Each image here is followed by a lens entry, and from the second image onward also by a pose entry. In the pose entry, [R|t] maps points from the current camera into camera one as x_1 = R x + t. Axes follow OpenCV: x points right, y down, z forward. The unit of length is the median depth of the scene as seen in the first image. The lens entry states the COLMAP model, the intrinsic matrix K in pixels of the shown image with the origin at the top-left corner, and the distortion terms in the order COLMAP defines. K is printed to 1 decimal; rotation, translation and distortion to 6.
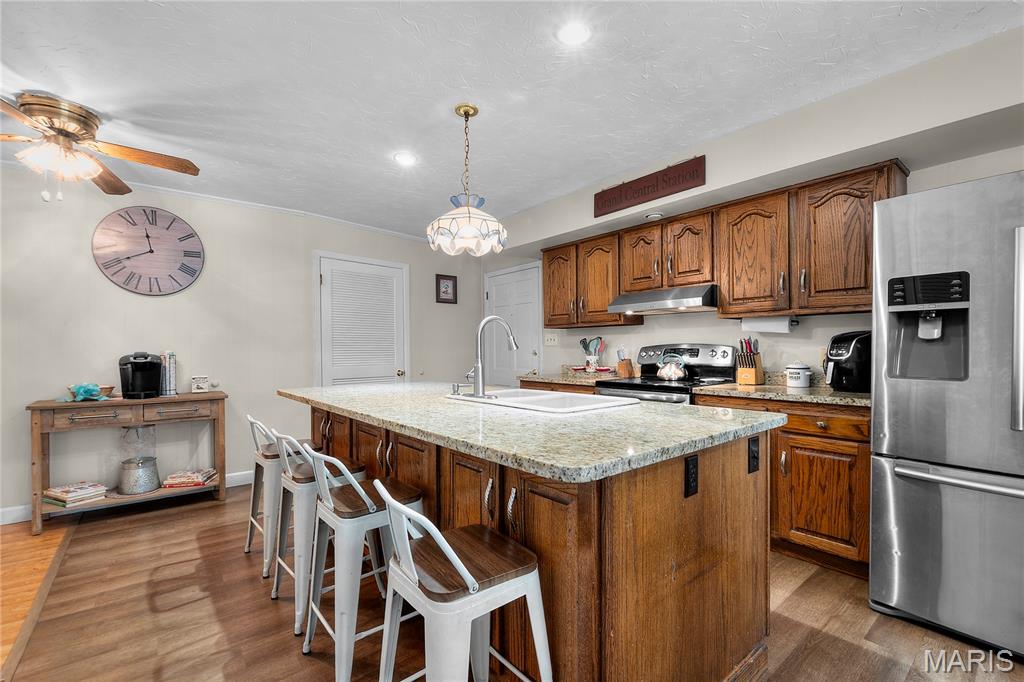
lens RADIAL K [[439.8, 0, 510.4], [0, 439.8, 349.3], [0, 0, 1]] dist [-0.001238, -0.000327]
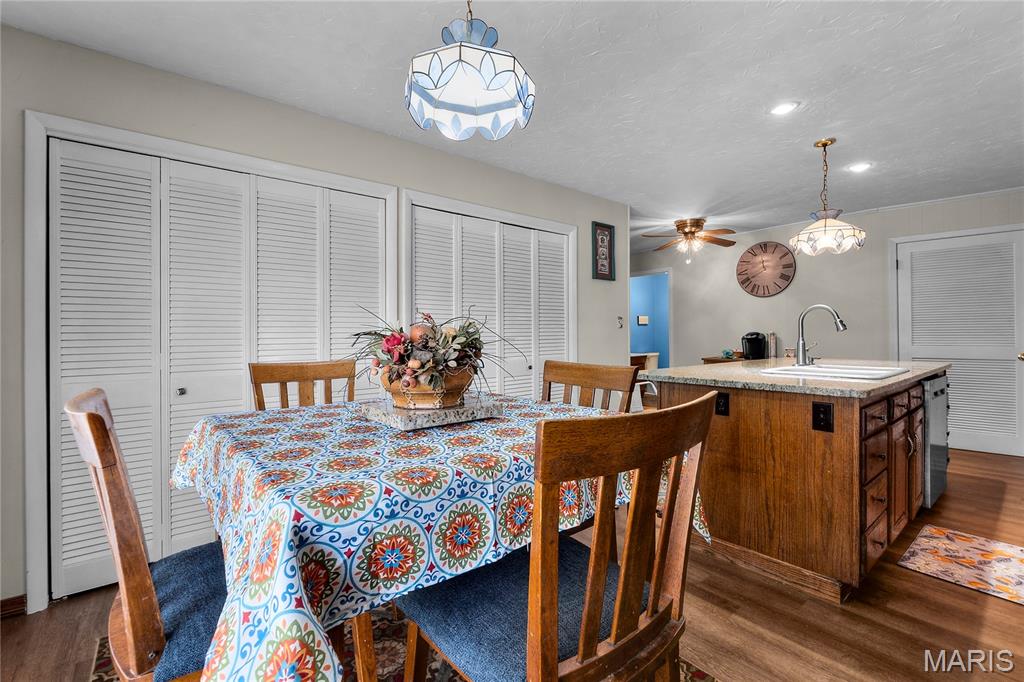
lens RADIAL K [[445.0, 0, 509.5], [0, 445.0, 334.8], [0, 0, 1]] dist [0.000362, 0.000173]
pose [[0.003196, 0.007834, -0.999964, 0.871625], [0.006903, 0.999945, 0.007856, -0.002795], [0.999971, -0.006928, 0.003142, 0.059998]]
